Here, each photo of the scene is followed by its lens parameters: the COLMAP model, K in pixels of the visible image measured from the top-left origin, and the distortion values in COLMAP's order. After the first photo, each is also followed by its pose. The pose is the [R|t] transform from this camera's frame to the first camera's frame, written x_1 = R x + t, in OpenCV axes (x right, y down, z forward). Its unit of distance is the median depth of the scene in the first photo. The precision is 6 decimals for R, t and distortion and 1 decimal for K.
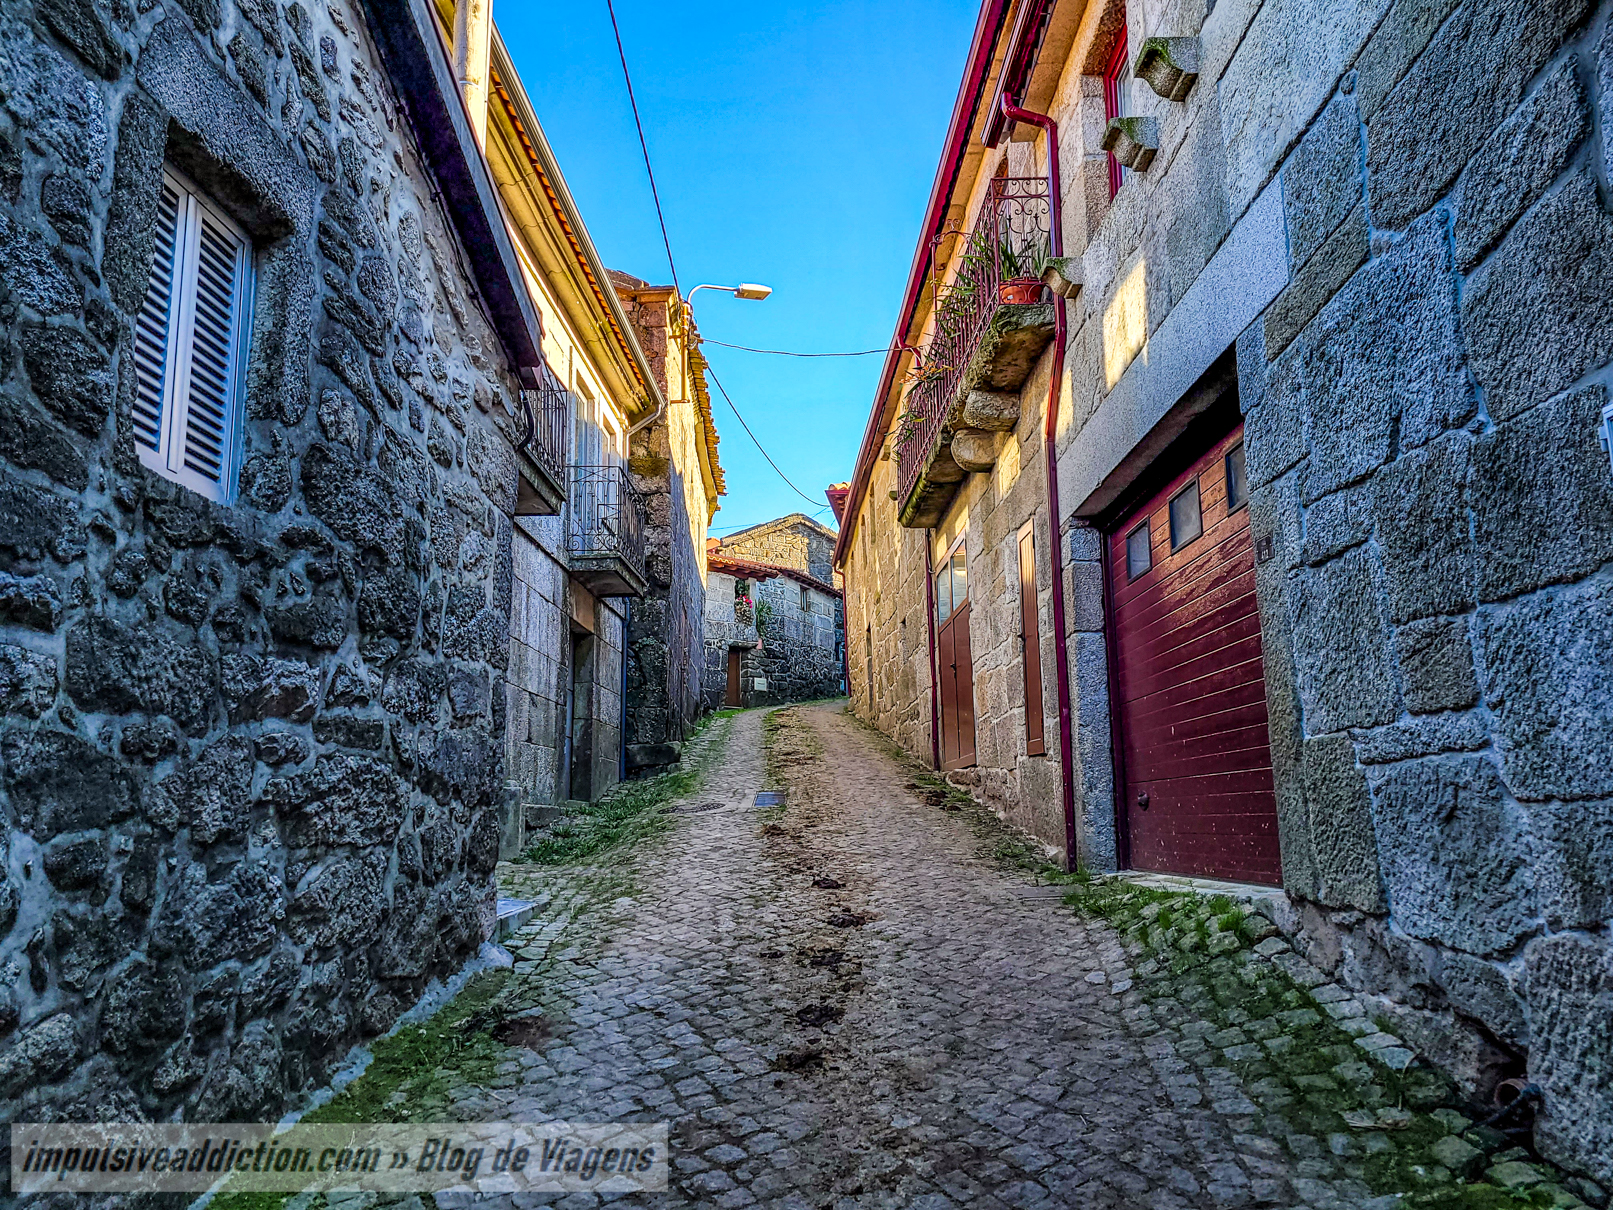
lens RADIAL K [[1226.5, 0, 806.0], [0, 1226.5, 602.5], [0, 0, 1]] dist [0.063153, -0.049300]
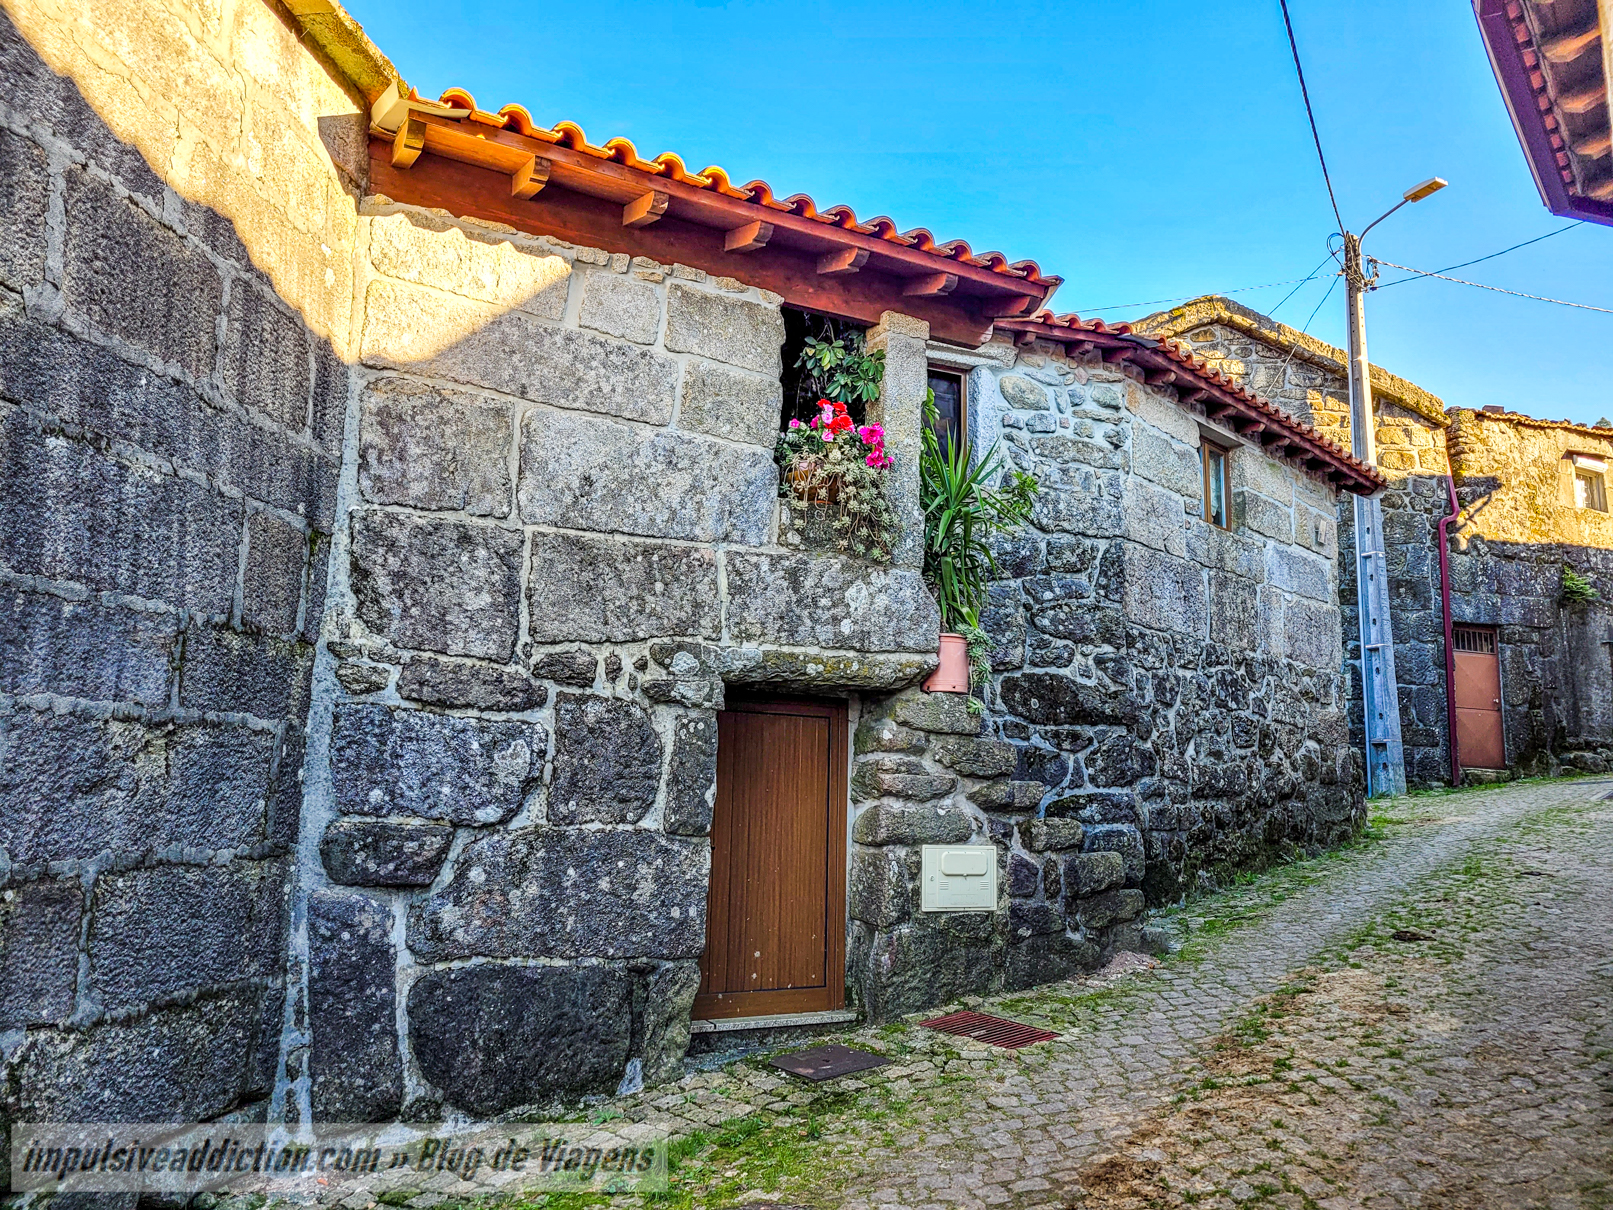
lens RADIAL K [[1226.5, 0, 807.6], [0, 1226.5, 605.0], [0, 0, 1]] dist [0.063153, -0.049300]
pose [[0.937841, -0.032104, -0.345578, 0.006877], [0.030913, 0.999482, -0.008957, 0.023863], [0.345686, -0.002282, 0.938347, 0.758920]]
